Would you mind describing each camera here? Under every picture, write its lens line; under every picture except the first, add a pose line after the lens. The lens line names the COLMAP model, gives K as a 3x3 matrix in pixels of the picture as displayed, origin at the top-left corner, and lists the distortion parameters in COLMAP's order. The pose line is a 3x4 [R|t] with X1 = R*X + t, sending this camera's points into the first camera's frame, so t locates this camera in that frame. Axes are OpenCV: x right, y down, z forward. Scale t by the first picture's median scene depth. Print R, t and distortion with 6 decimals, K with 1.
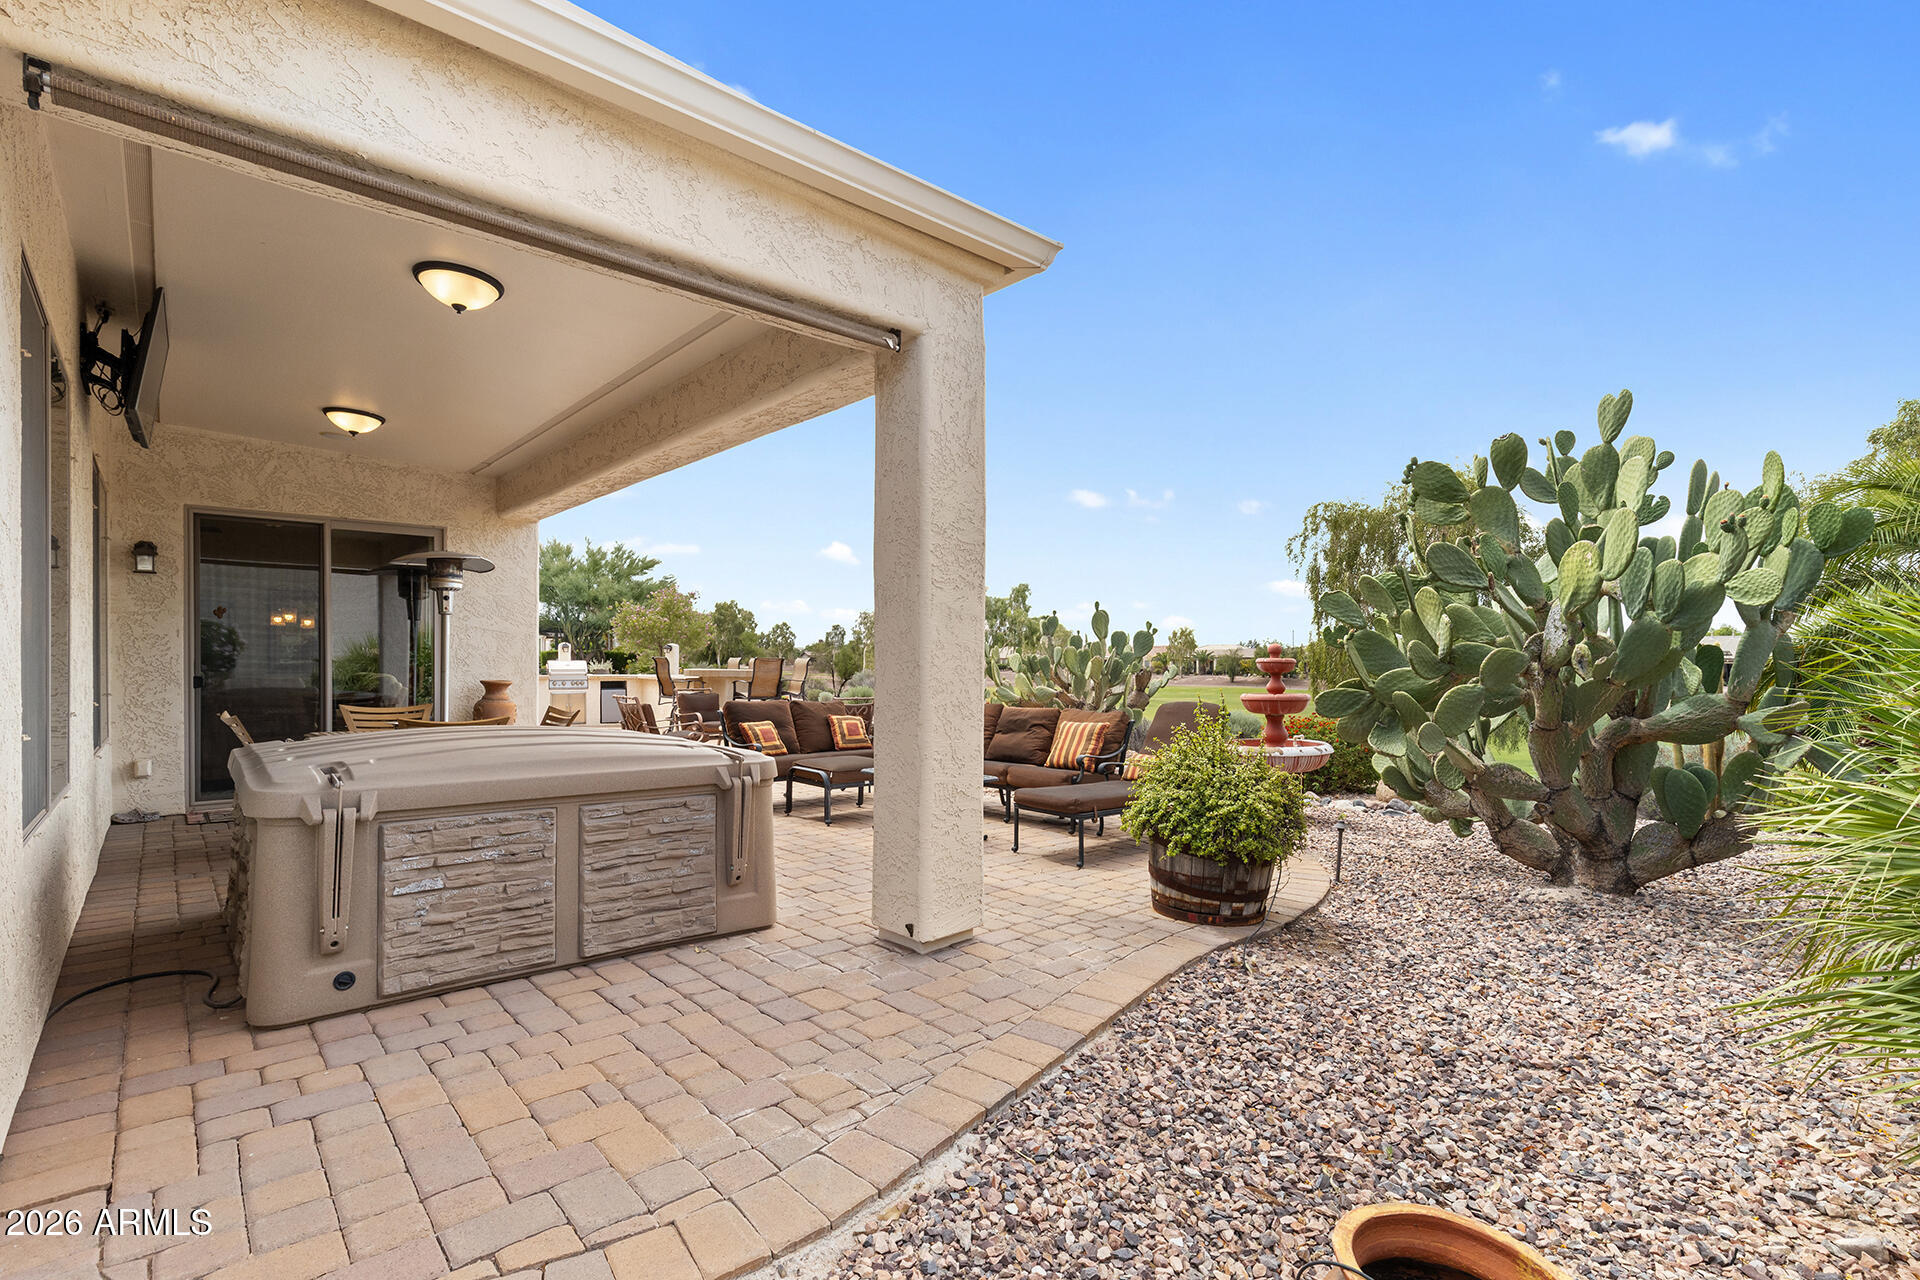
lens RADIAL K [[863.5, 0, 918.3], [0, 863.5, 674.6], [0, 0, 1]] dist [0.006802, -0.000487]
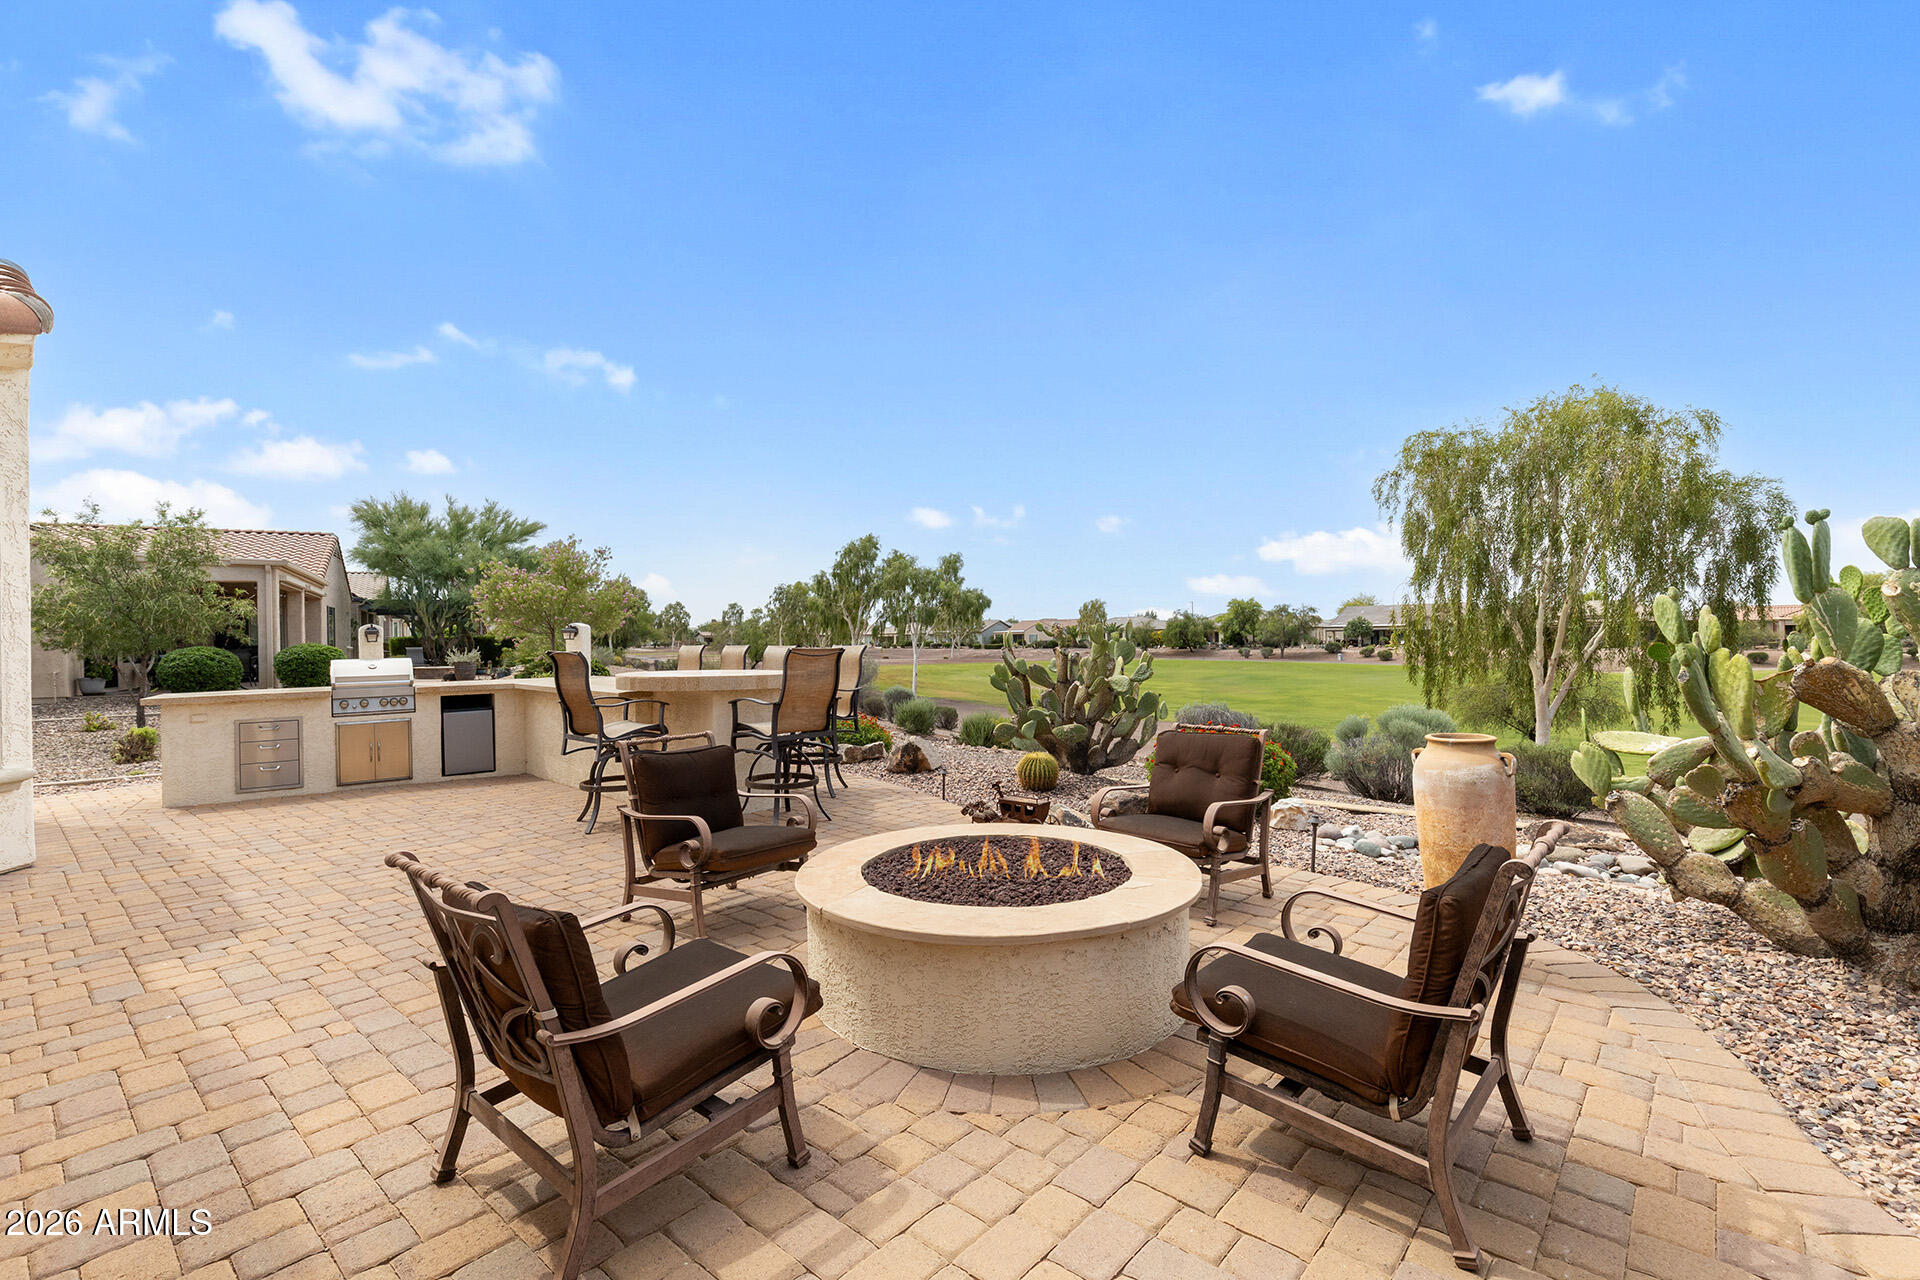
lens RADIAL K [[863.5, 0, 920.1], [0, 863.5, 636.3], [0, 0, 1]] dist [0.006802, -0.000487]
pose [[0.992427, -0.020024, 0.121191, -0.050477], [0.022156, 0.999622, -0.016271, -0.005110], [-0.120820, 0.018833, 0.992496, 0.157276]]
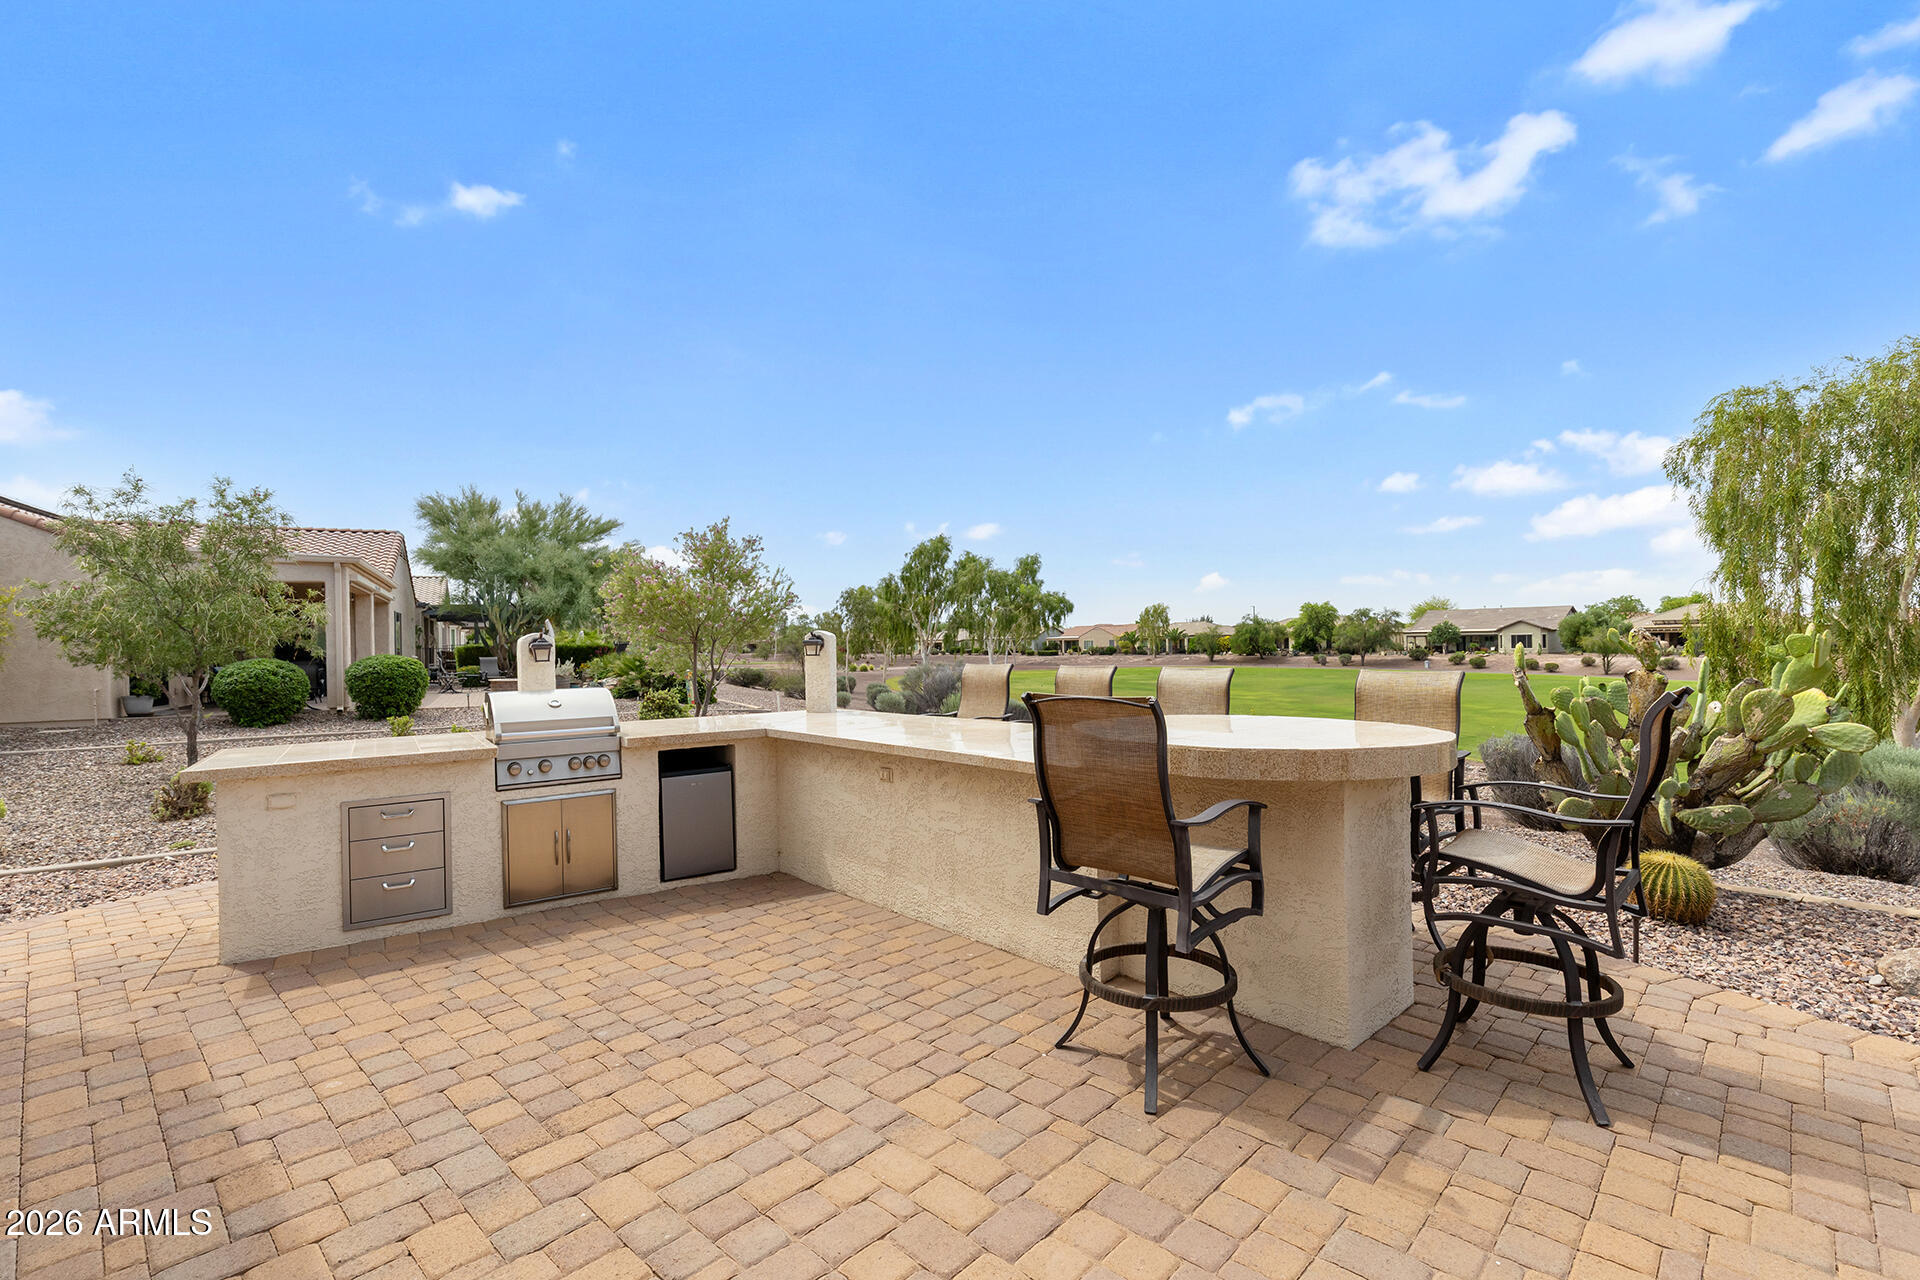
lens RADIAL K [[863.5, 0, 922.2], [0, 863.5, 642.4], [0, 0, 1]] dist [0.006802, -0.000487]
pose [[0.996160, -0.021023, 0.084995, -0.106300], [0.022511, 0.999609, -0.016587, -0.009314], [-0.084613, 0.018437, 0.996243, 0.239550]]
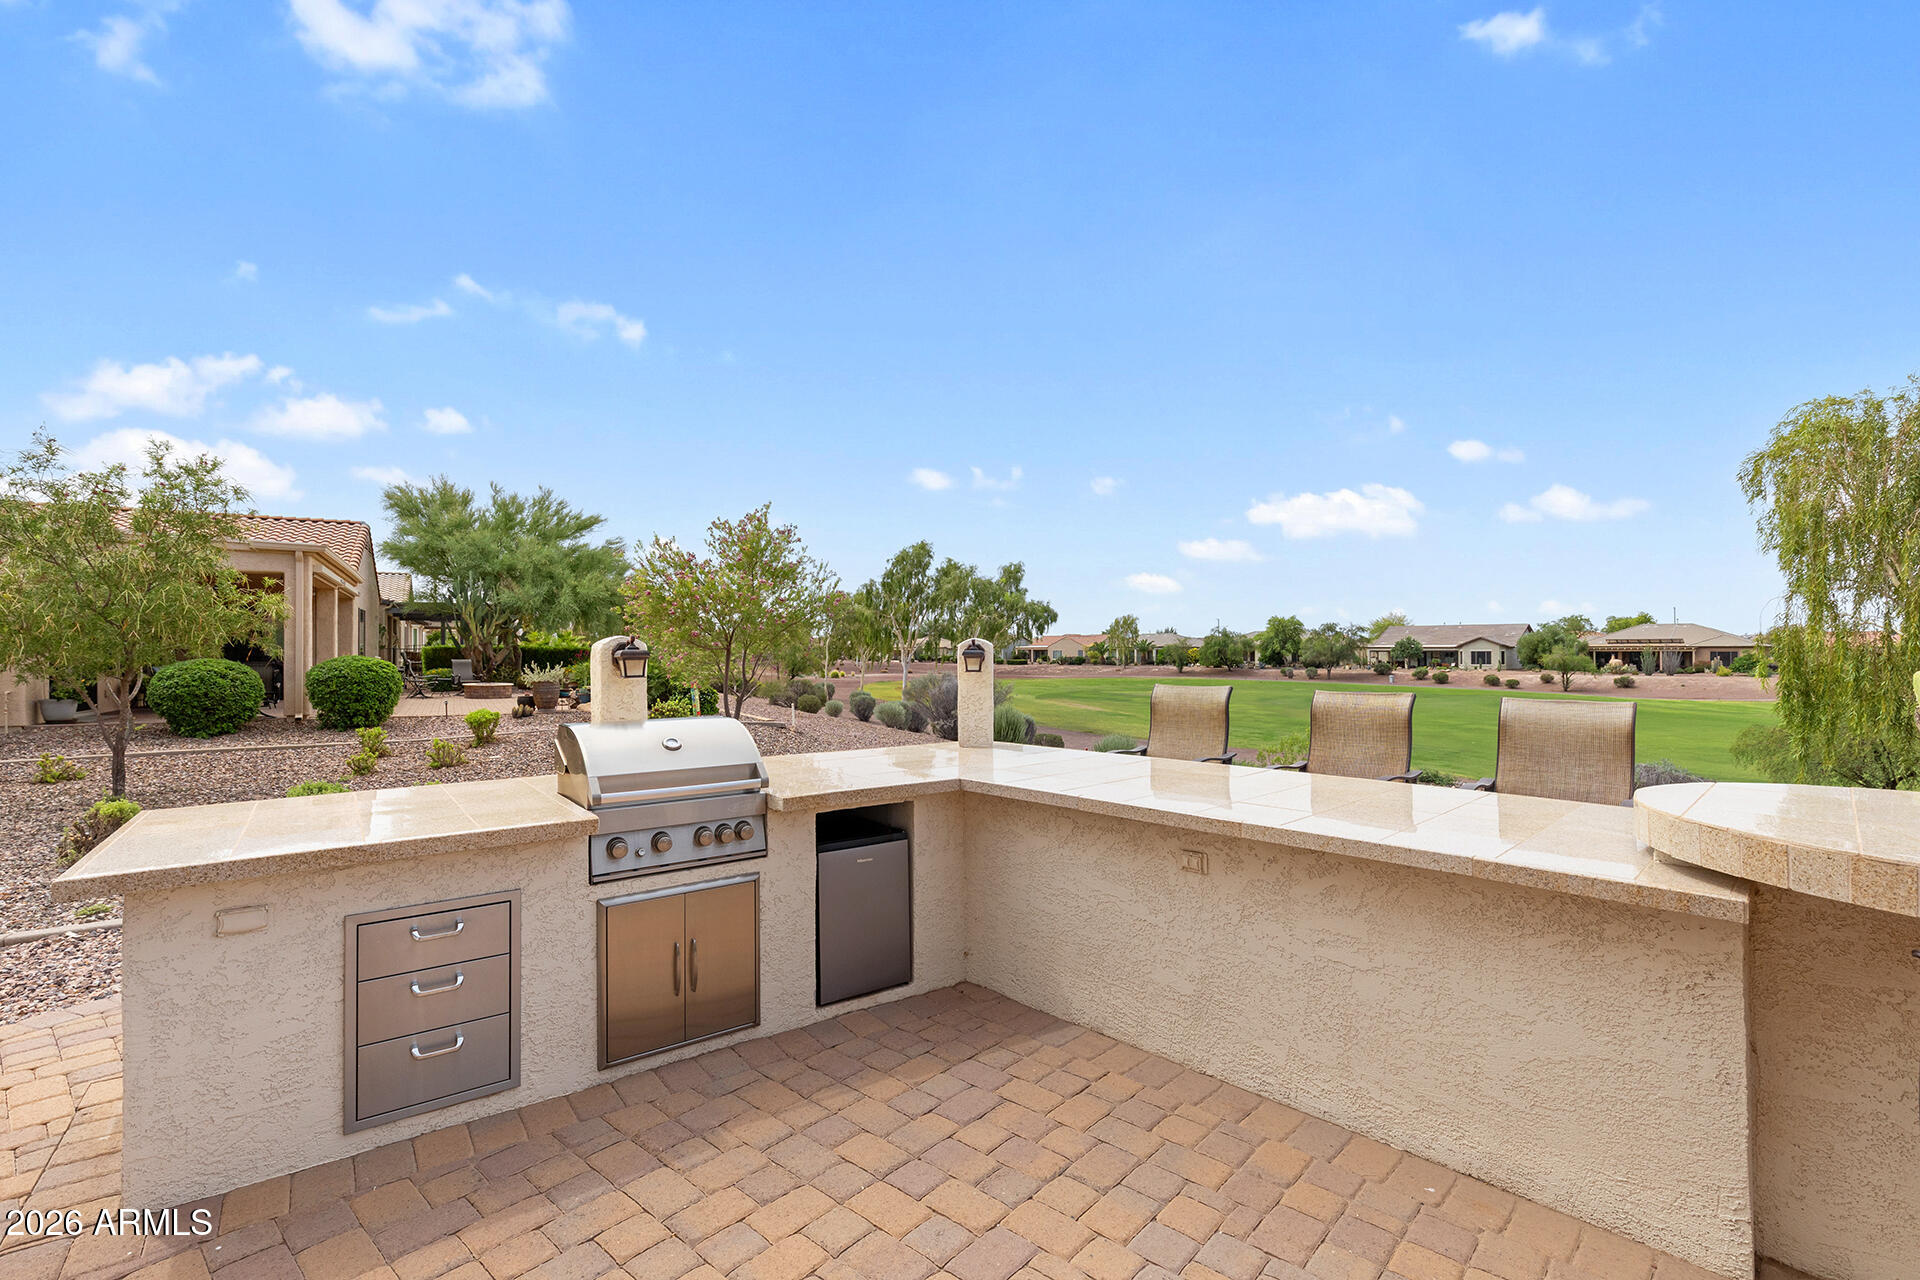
lens RADIAL K [[863.5, 0, 921.3], [0, 863.5, 648.0], [0, 0, 1]] dist [0.006802, -0.000487]
pose [[0.992398, -0.005411, 0.122952, -0.132227], [0.007733, 0.999801, -0.018412, -0.010897], [-0.122828, 0.019223, 0.992242, 0.279908]]
